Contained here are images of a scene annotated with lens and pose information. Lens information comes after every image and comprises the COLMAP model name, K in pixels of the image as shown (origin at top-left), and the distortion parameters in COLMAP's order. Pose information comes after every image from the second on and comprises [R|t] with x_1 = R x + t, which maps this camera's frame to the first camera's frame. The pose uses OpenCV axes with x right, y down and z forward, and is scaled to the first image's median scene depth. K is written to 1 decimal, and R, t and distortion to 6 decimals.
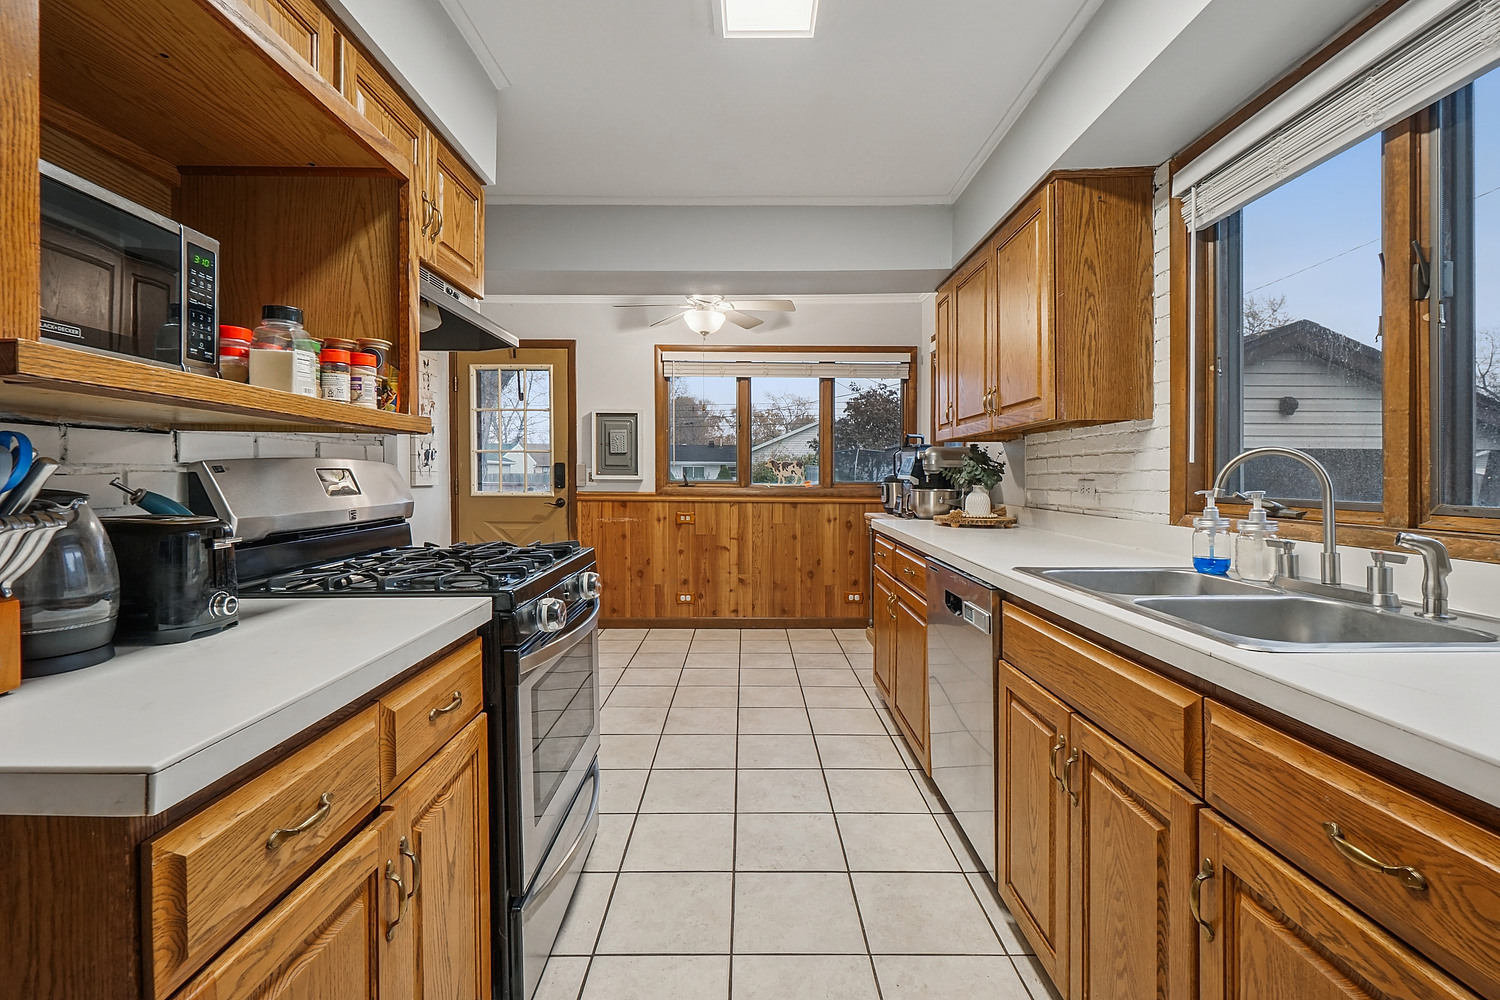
lens RADIAL K [[662.3, 0, 745.5], [0, 662.3, 480.8], [0, 0, 1]] dist [-0.001988, -0.000865]
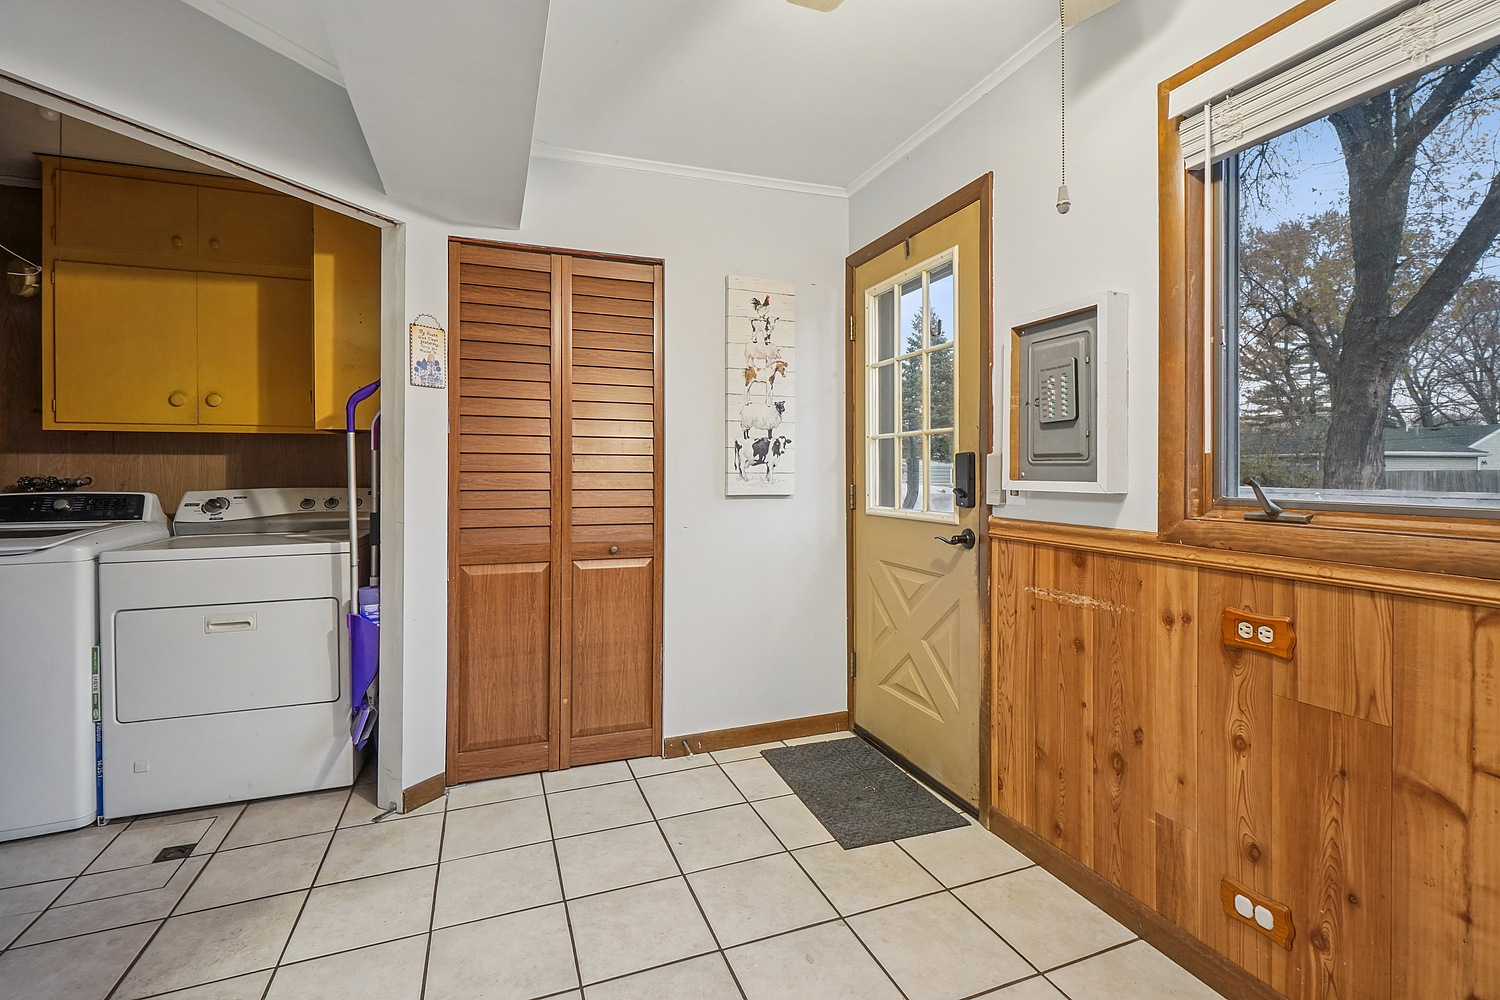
lens RADIAL K [[662.3, 0, 745.5], [0, 662.3, 480.8], [0, 0, 1]] dist [-0.001988, -0.000865]
pose [[0.360092, 0.005420, -0.932901, 0.095021], [-0.006998, 0.999971, 0.003109, -0.008030], [0.932891, 0.005408, 0.360119, 0.691051]]
